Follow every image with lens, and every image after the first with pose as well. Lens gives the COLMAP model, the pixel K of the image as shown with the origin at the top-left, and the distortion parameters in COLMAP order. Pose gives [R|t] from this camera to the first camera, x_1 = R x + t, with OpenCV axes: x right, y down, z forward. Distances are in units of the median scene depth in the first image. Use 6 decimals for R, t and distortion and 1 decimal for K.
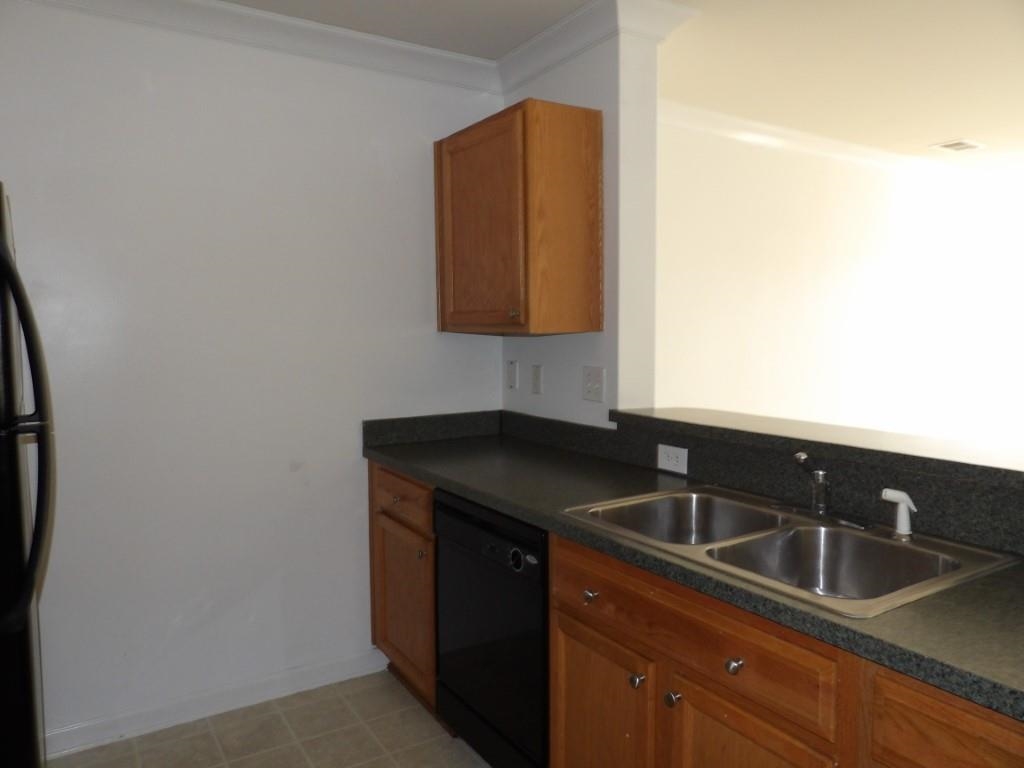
lens RADIAL K [[728.6, 0, 509.2], [0, 728.6, 385.5], [0, 0, 1]] dist [-0.032916, 0.042222]
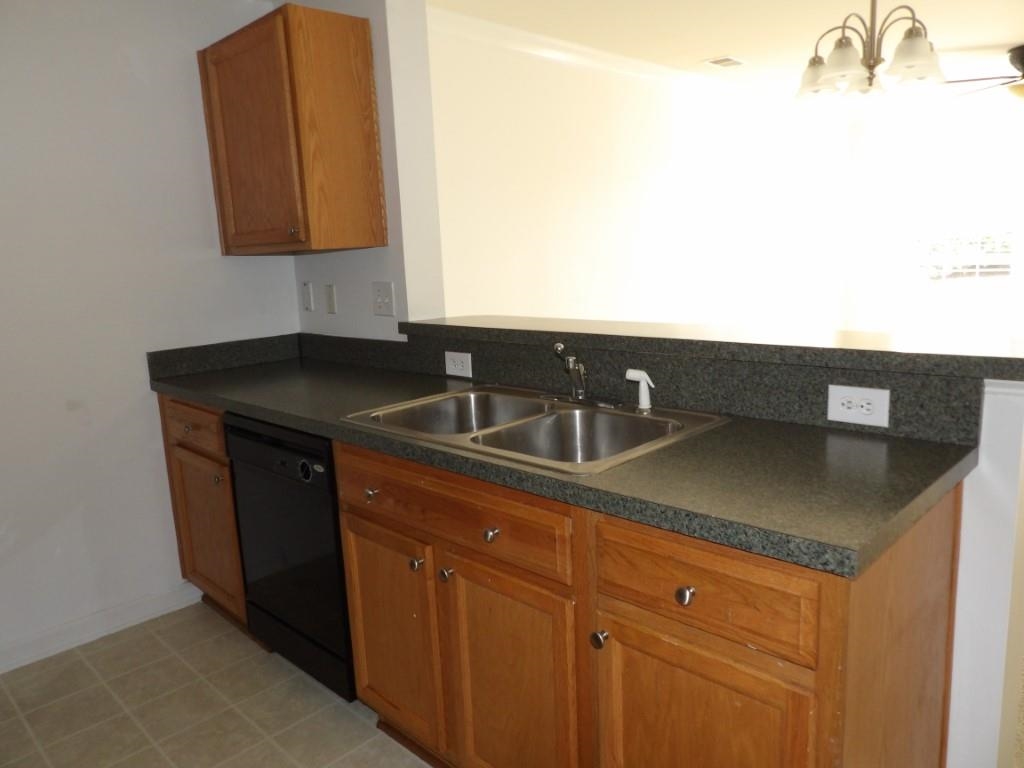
lens RADIAL K [[732.4, 0, 505.4], [0, 732.4, 381.4], [0, 0, 1]] dist [-0.028556, 0.040432]
pose [[0.975257, -0.081076, 0.205672, 0.085831], [0.062158, 0.993357, 0.096840, 0.033489], [-0.212157, -0.081660, 0.973818, -0.053618]]
